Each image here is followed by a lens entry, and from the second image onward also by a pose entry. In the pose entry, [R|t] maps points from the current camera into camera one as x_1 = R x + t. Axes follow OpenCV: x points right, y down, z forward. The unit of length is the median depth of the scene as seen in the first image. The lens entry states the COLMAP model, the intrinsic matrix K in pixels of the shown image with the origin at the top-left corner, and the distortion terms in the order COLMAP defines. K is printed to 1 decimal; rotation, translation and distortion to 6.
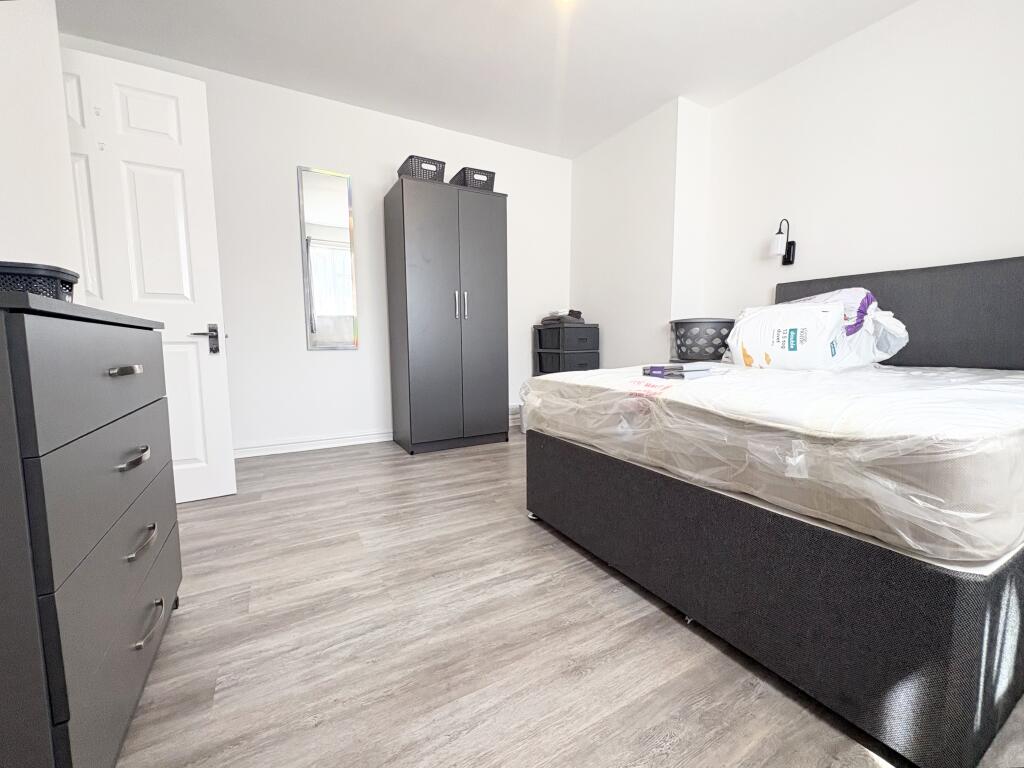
lens RADIAL K [[421.0, 0, 512.0], [0, 421.0, 384.0], [0, 0, 1]] dist [-0.001255, 0.000134]
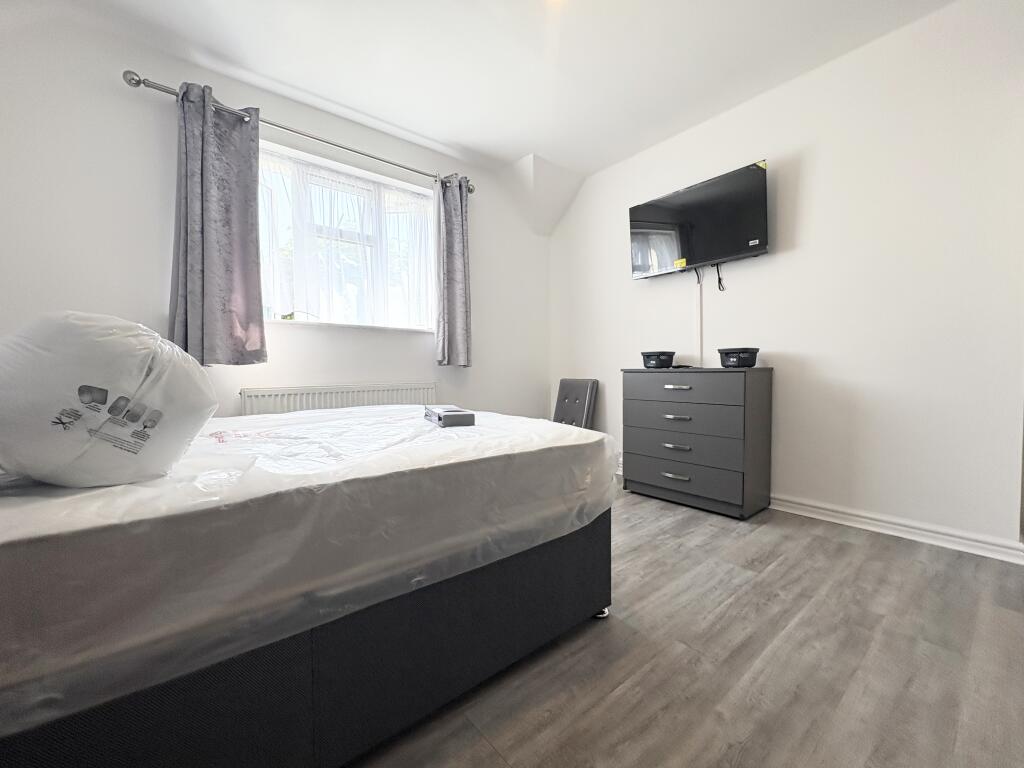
lens RADIAL K [[421.0, 0, 512.0], [0, 421.0, 384.0], [0, 0, 1]] dist [-0.001255, 0.000134]
pose [[-0.983805, 0.024894, -0.177508, 0.391222], [0.001438, 0.991373, 0.131061, -0.231271], [0.179239, 0.128684, -0.975353, 1.918400]]
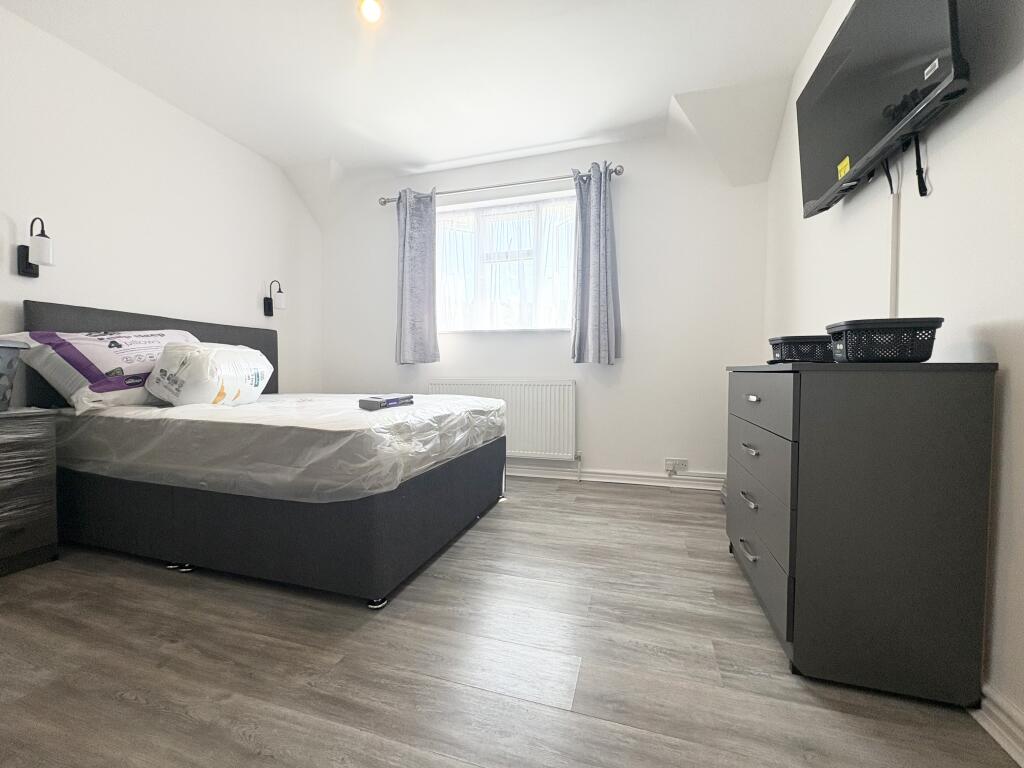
lens RADIAL K [[410.3, 0, 512.0], [0, 410.3, 384.0], [0, 0, 1]] dist [-0.000294, 0.000369]
pose [[-0.686465, -0.015798, 0.726991, -0.762116], [0.073764, 0.993094, 0.091232, -0.162857], [-0.723412, 0.116253, -0.680559, 1.482792]]
